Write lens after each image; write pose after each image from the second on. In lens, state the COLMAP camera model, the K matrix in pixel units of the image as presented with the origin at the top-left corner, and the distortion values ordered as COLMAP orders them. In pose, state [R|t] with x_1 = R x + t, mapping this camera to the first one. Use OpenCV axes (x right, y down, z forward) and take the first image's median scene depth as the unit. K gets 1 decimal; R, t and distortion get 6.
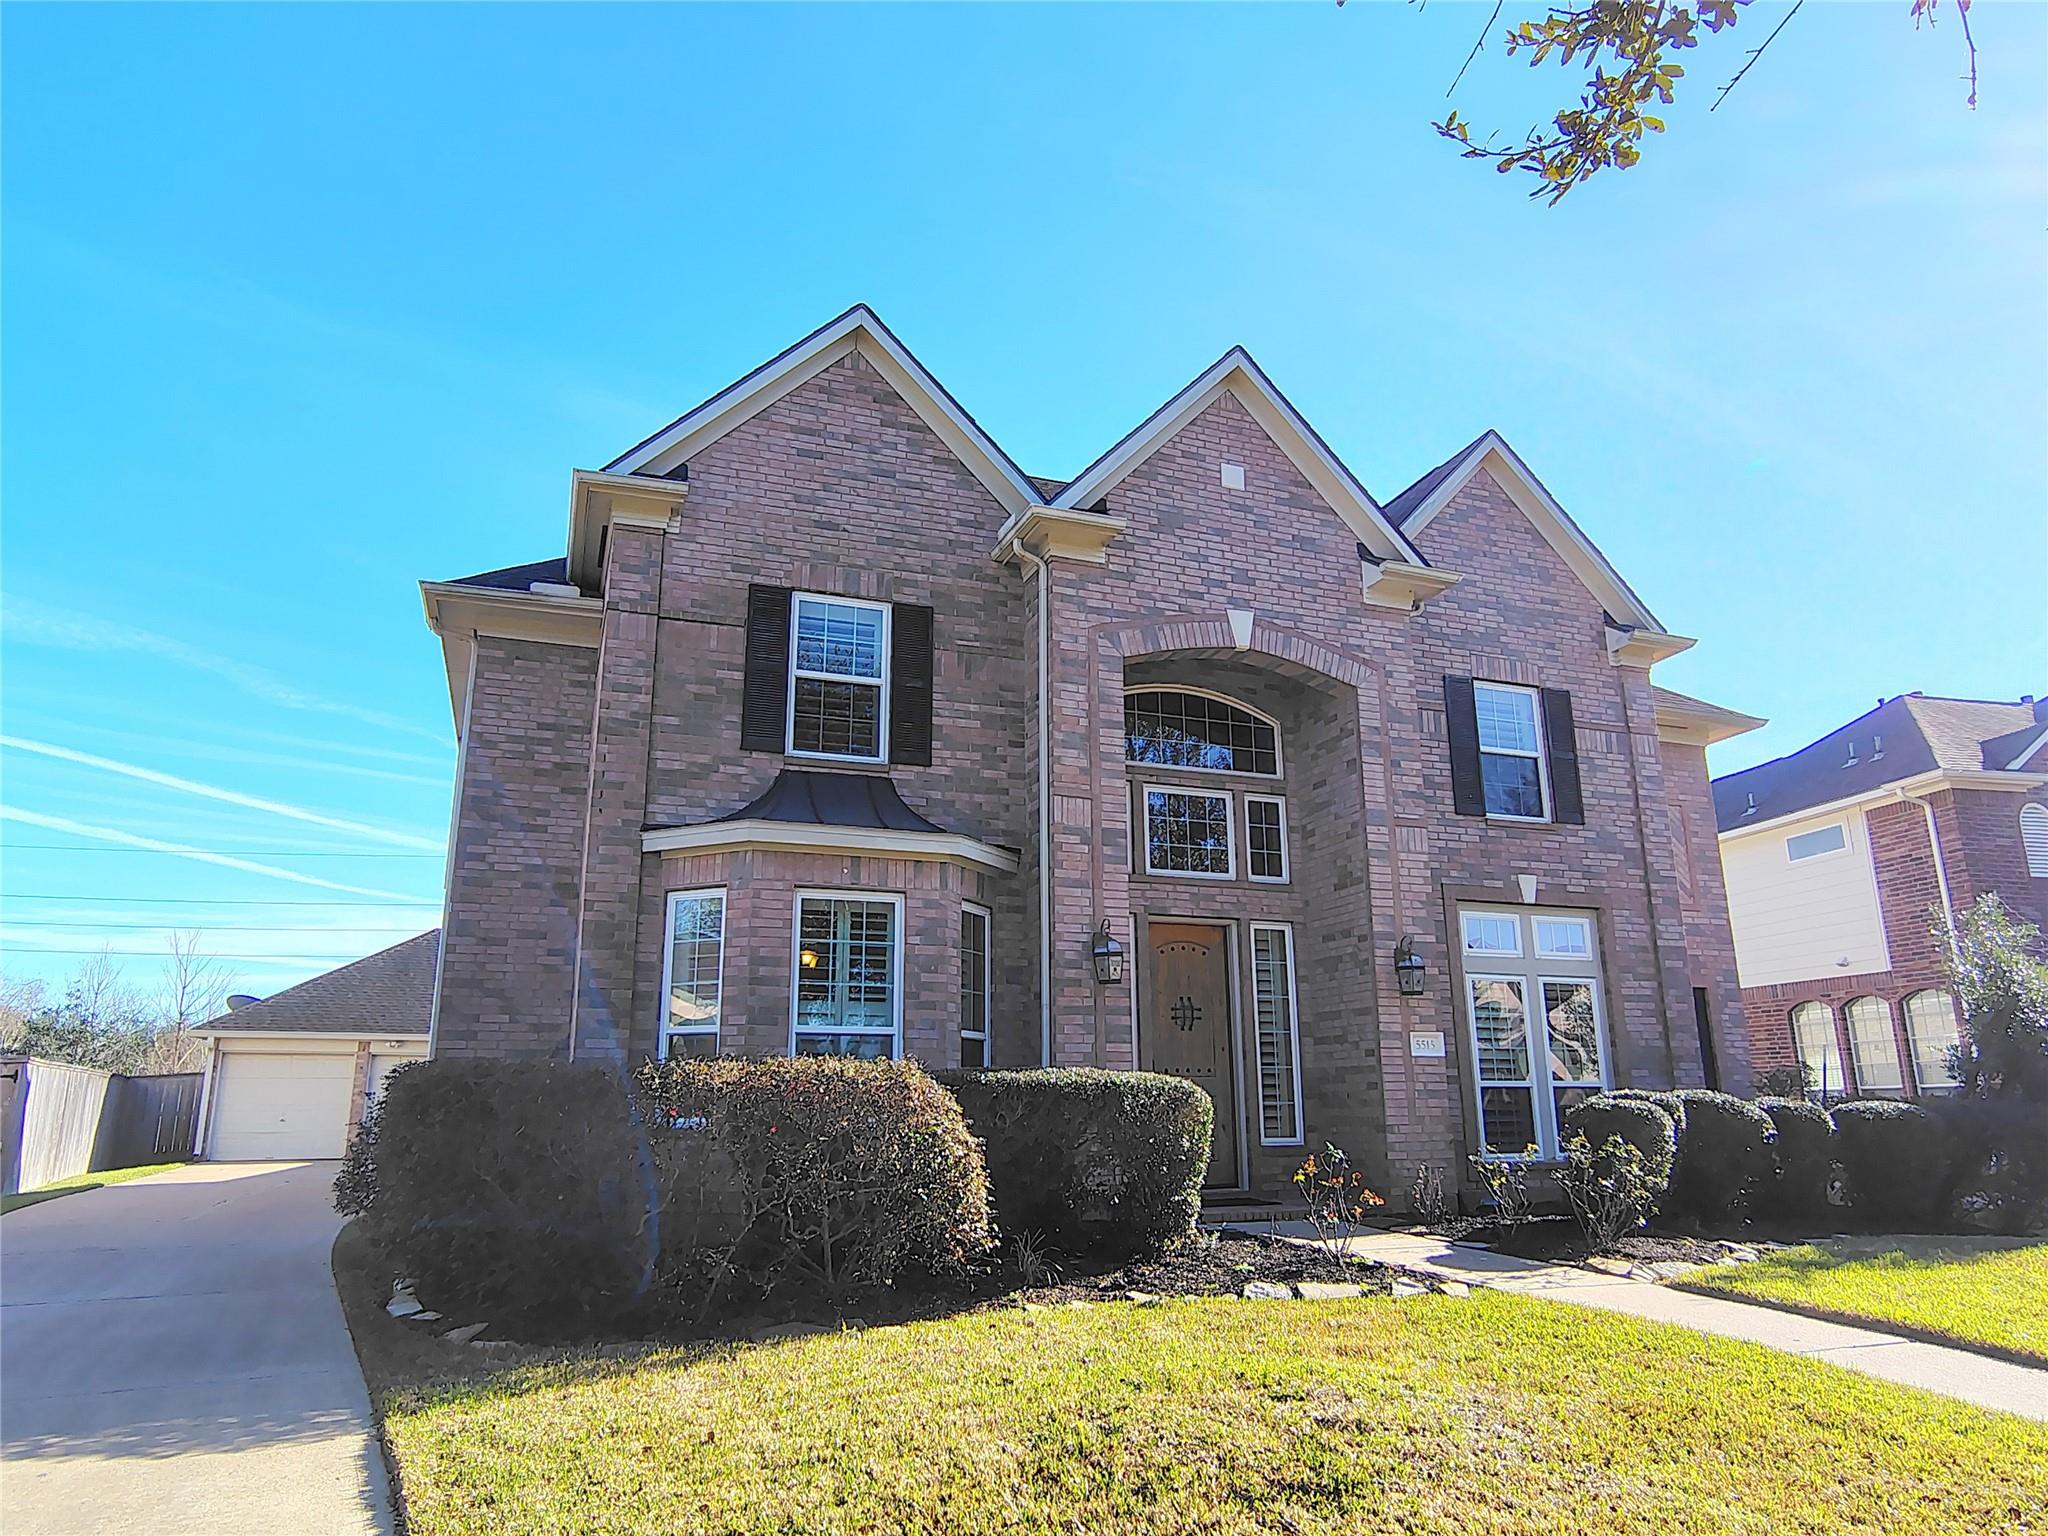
lens RADIAL K [[1304.0, 0, 1024.0], [0, 1304.0, 768.0], [0, 0, 1]] dist [-0.011103, 0.001149]
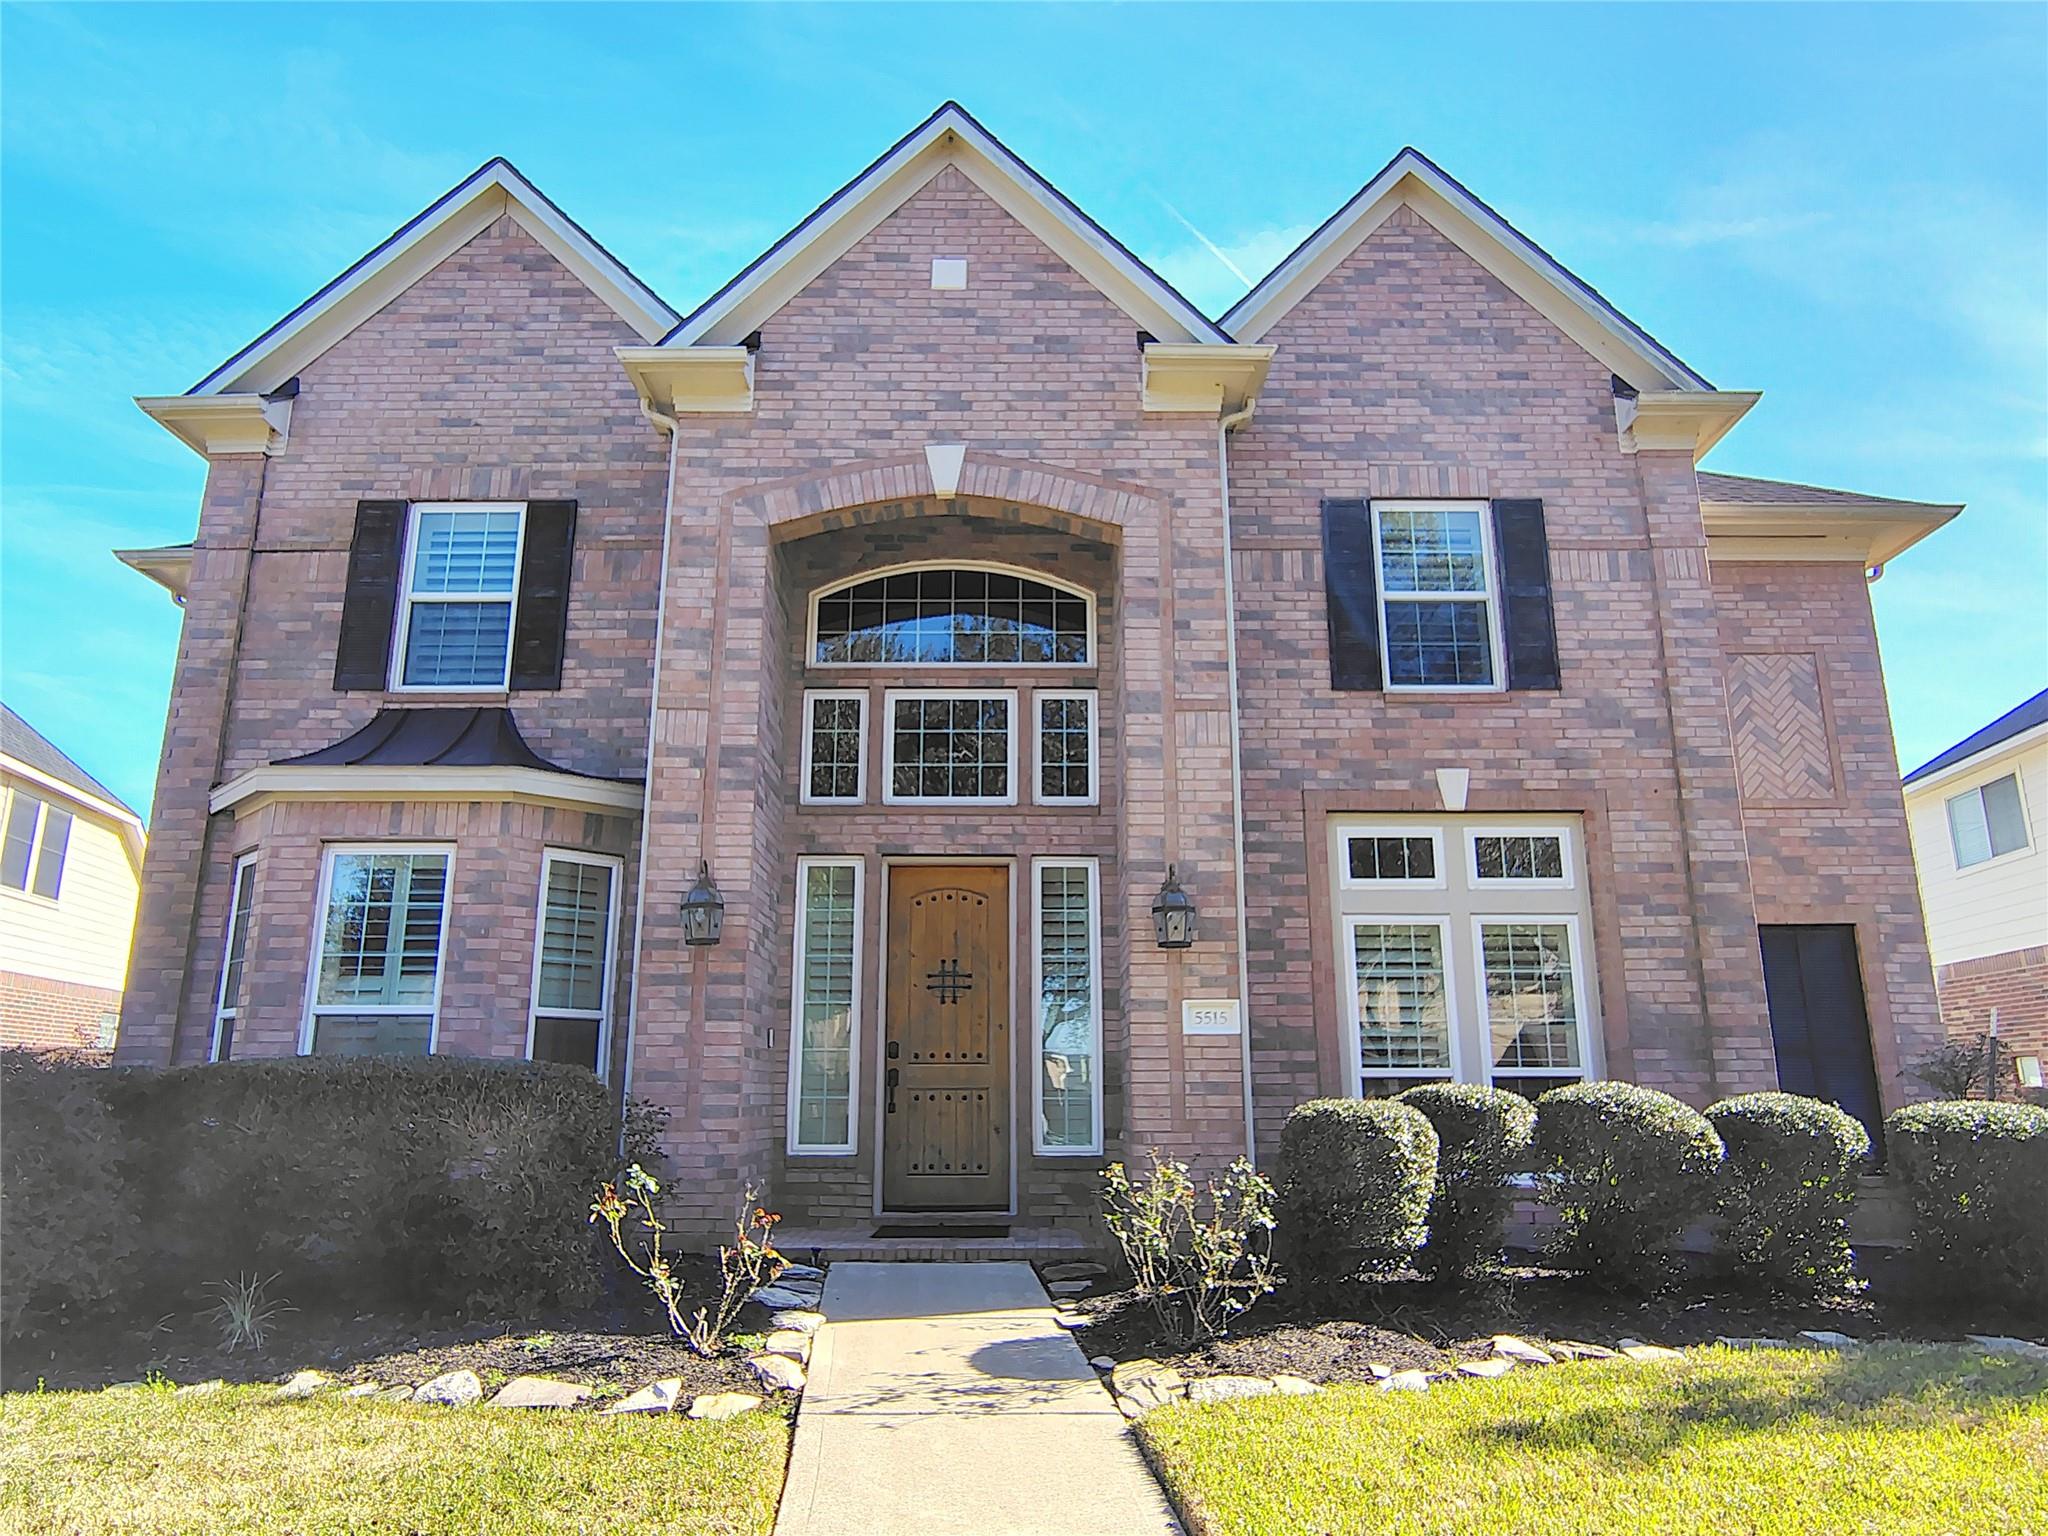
lens RADIAL K [[1320.7, 0, 1024.0], [0, 1320.7, 768.0], [0, 0, 1]] dist [-0.008325, 0.000307]
pose [[0.936745, -0.080386, -0.340656, 0.457153], [0.085533, 0.996335, 0.000090, 0.069035], [0.339401, -0.029221, 0.940188, 0.296526]]
